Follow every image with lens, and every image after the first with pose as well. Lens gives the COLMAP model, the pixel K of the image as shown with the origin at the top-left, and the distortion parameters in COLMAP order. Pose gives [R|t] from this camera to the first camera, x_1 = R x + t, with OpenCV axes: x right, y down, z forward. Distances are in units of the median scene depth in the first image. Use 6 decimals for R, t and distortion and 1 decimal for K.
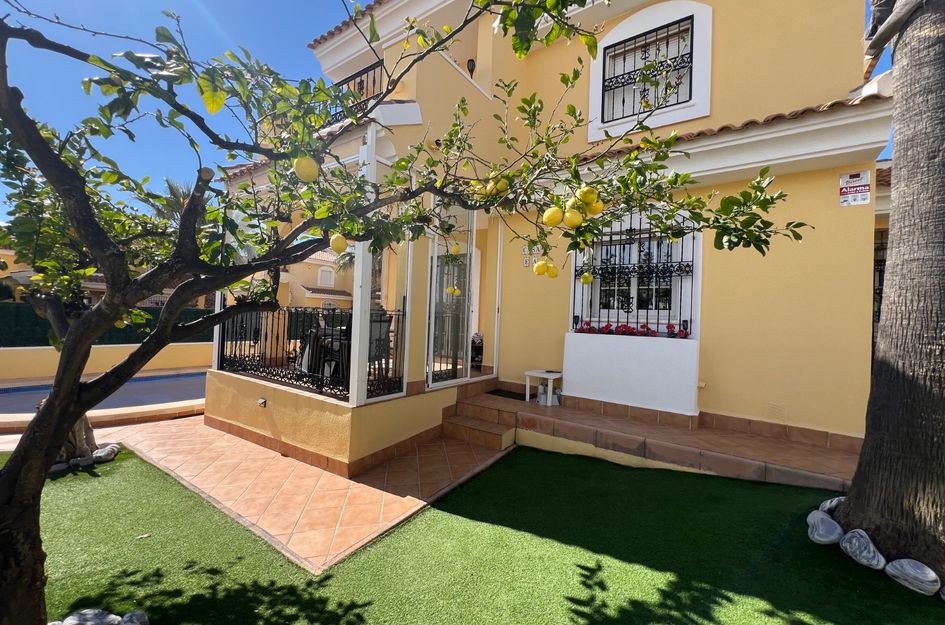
lens RADIAL K [[376.1, 0, 473.3], [0, 376.1, 310.7], [0, 0, 1]] dist [-0.002690, 0.000244]
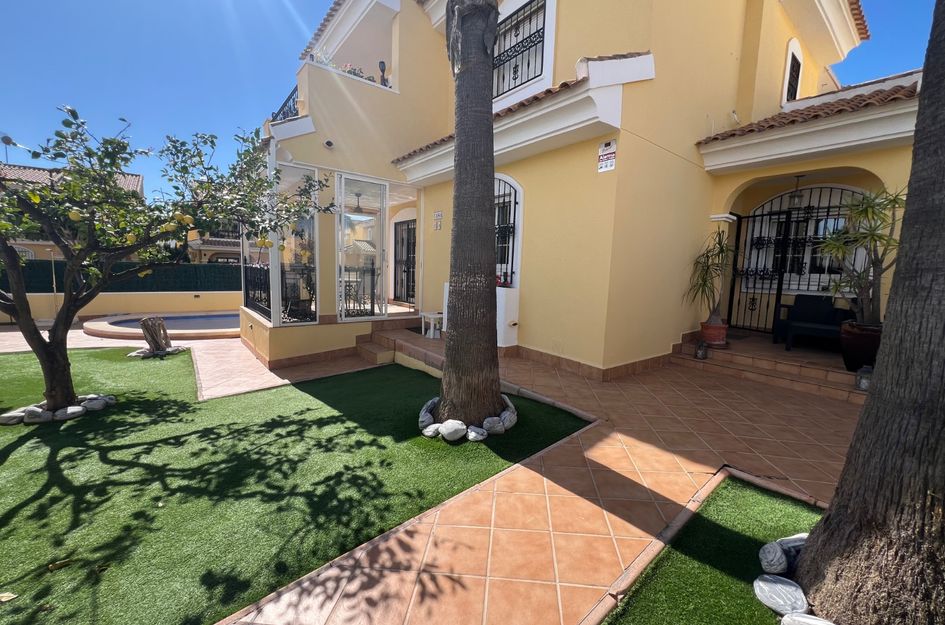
lens RADIAL K [[378.6, 0, 470.8], [0, 378.6, 310.9], [0, 0, 1]] dist [-0.002089, -0.000344]
pose [[0.956834, 0.026813, -0.289394, 0.915339], [0.007138, 0.993267, 0.115628, 0.008418], [0.290546, -0.112702, 0.950201, -0.261439]]
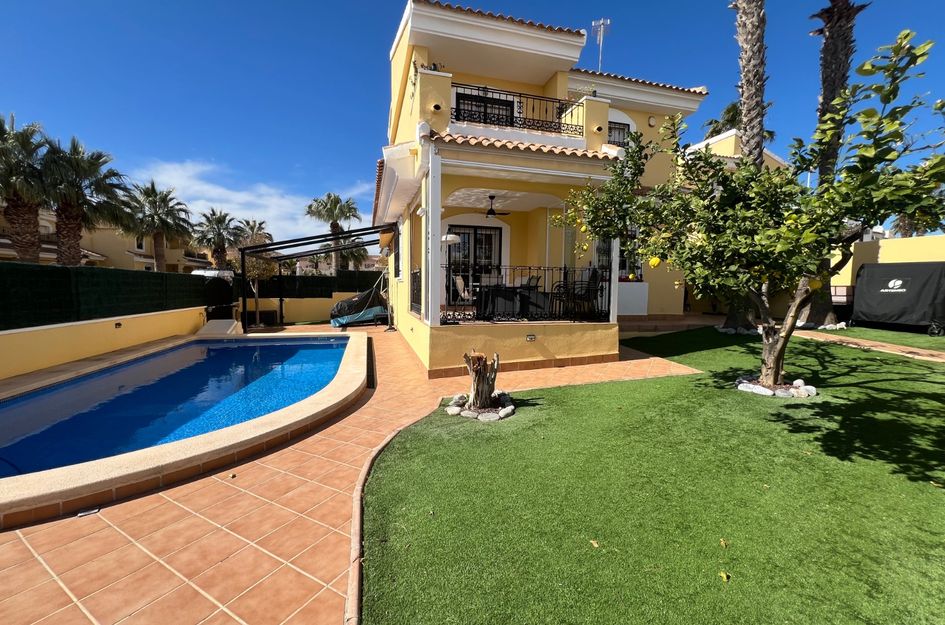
lens RADIAL K [[376.1, 0, 473.3], [0, 376.1, 310.7], [0, 0, 1]] dist [-0.002690, 0.000244]
pose [[0.637721, -0.079099, 0.766196, -2.088331], [-0.002932, 0.994457, 0.105104, 0.007834], [-0.770262, -0.069273, 0.633954, 0.379078]]
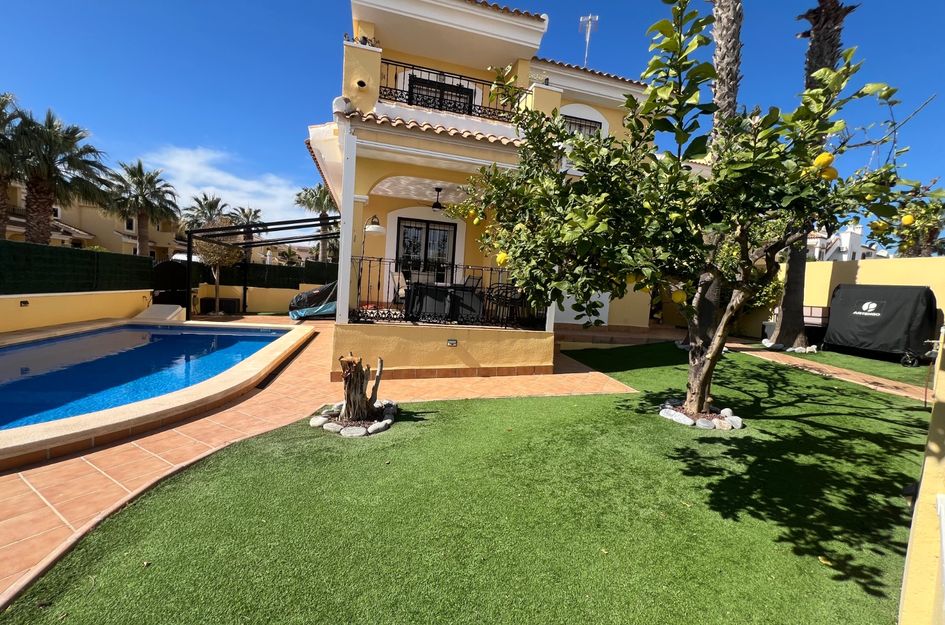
lens RADIAL K [[376.1, 0, 473.3], [0, 376.1, 310.7], [0, 0, 1]] dist [-0.002690, 0.000244]
pose [[0.645054, -0.039884, 0.763096, -1.759866], [-0.059629, 0.992964, 0.102303, 0.013264], [-0.761807, -0.111494, 0.638137, 0.216998]]
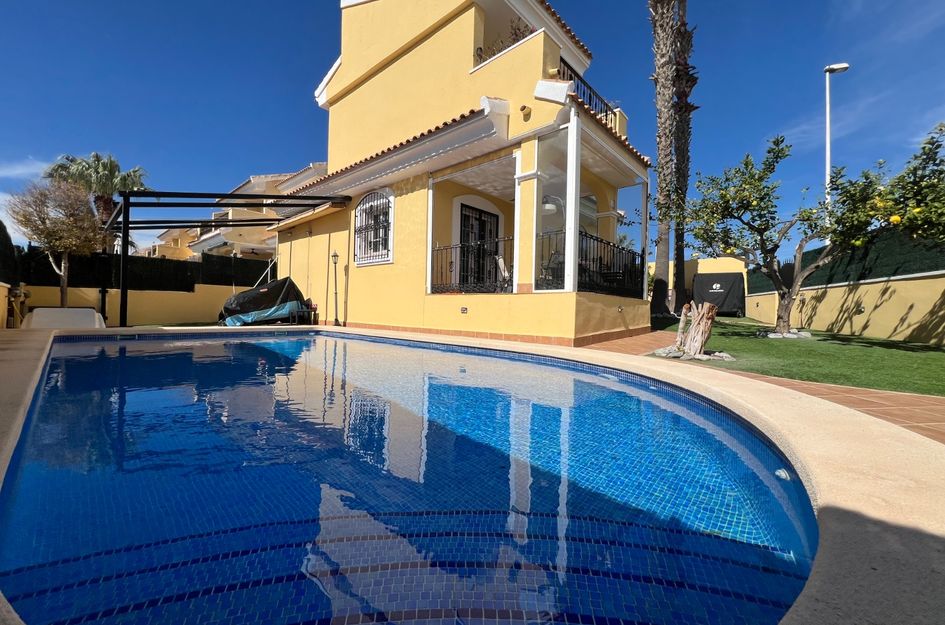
lens RADIAL K [[378.6, 0, 470.8], [0, 378.6, 310.9], [0, 0, 1]] dist [-0.002089, -0.000344]
pose [[0.134556, -0.028554, 0.990495, -2.553313], [-0.038392, 0.998684, 0.034006, 0.274658], [-0.990162, -0.042603, 0.133283, 1.664835]]
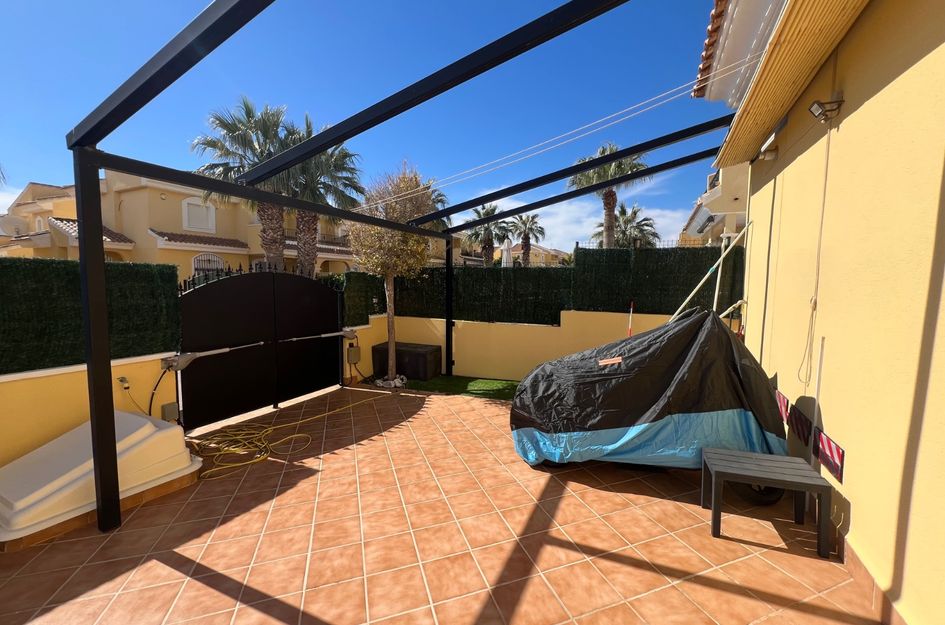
lens RADIAL K [[378.6, 0, 470.8], [0, 378.6, 310.9], [0, 0, 1]] dist [-0.002089, -0.000344]
pose [[0.987895, -0.032951, 0.151585, -0.471848], [0.017621, 0.994691, 0.101386, 0.087897], [-0.154121, -0.097487, 0.983231, 2.782432]]
